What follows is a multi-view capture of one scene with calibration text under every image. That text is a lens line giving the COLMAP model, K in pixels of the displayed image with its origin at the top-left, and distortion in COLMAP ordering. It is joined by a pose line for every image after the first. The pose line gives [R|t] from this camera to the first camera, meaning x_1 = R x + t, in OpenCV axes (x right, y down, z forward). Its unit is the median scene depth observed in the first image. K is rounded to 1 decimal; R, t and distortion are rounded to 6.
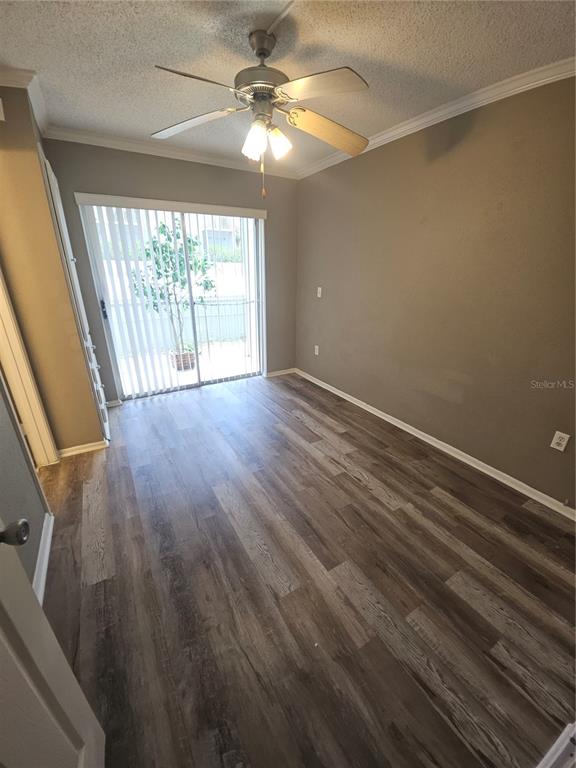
lens RADIAL K [[306.1, 0, 291.2], [0, 306.1, 391.6], [0, 0, 1]] dist [-0.006870, -0.006146]
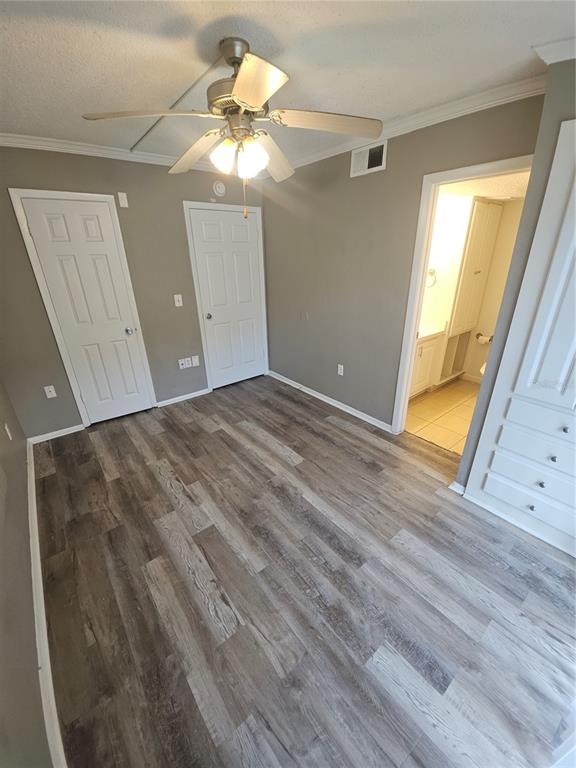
lens RADIAL K [[306.1, 0, 290.9], [0, 306.1, 390.8], [0, 0, 1]] dist [-0.006870, -0.006146]
pose [[-0.990157, 0.061423, -0.125763, -0.066736], [-0.048257, 0.693636, 0.718707, -0.776625], [0.131379, 0.717702, -0.683845, 1.670495]]
